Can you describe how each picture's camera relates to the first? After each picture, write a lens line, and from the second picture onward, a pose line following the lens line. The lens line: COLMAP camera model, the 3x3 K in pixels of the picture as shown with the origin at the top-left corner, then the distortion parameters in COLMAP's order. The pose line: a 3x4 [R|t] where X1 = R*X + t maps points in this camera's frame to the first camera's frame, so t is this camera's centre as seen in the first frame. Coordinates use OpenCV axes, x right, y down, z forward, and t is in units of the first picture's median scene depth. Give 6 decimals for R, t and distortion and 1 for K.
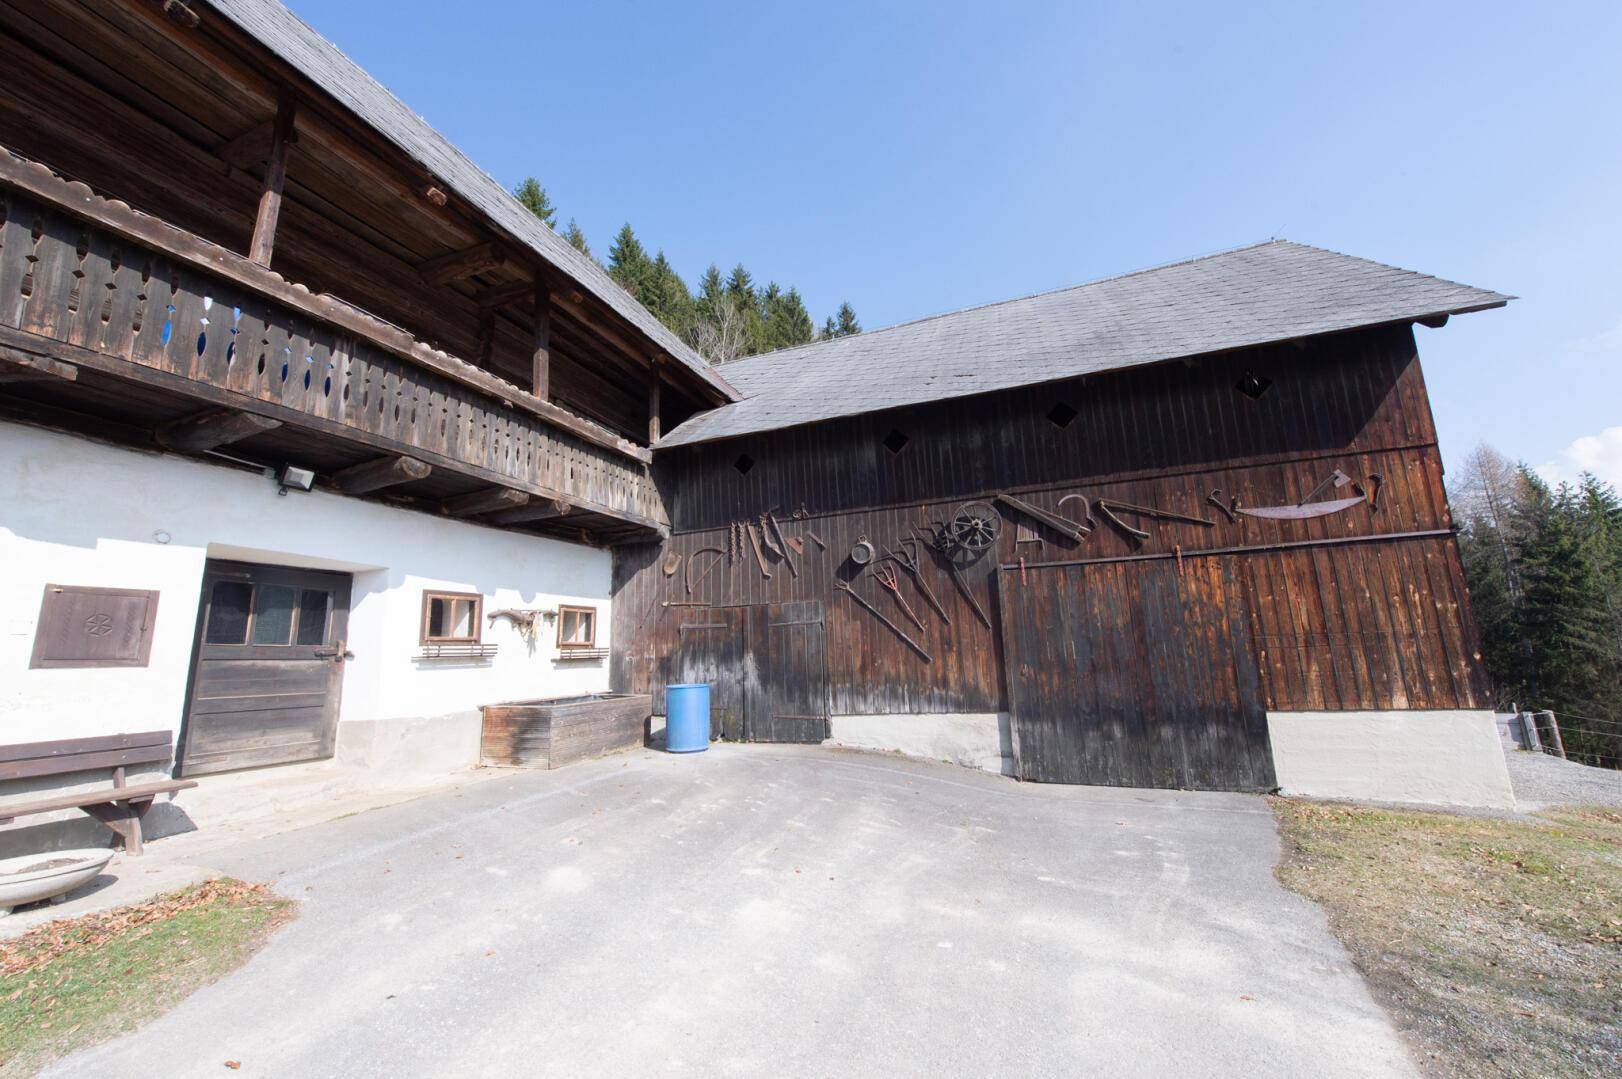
lens RADIAL K [[631.7, 0, 812.6], [0, 631.7, 541.4], [0, 0, 1]] dist [0.003088, -0.000407]
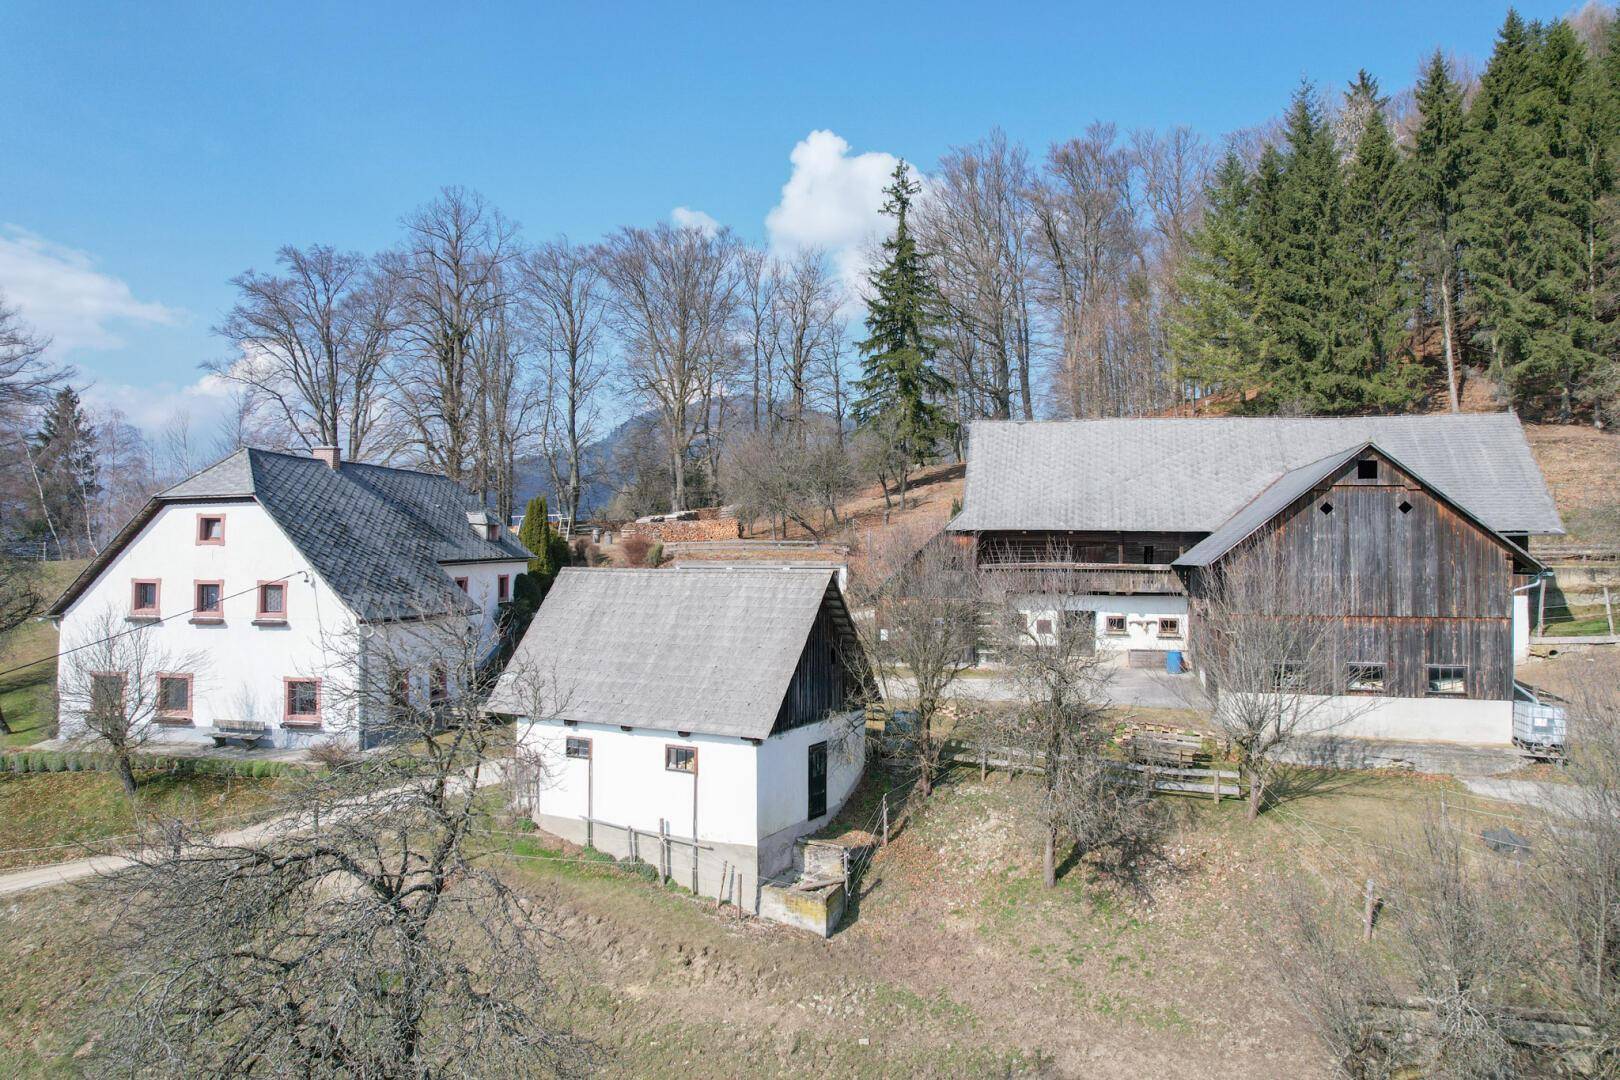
lens RADIAL K [[1039.8, 0, 814.1], [0, 1039.8, 539.0], [0, 0, 1]] dist [-0.063270, 0.045371]
pose [[0.072067, 0.024252, -0.997105, 4.730062], [0.180118, 0.982952, 0.036926, -0.807615], [0.981002, -0.182257, 0.066470, -0.899202]]
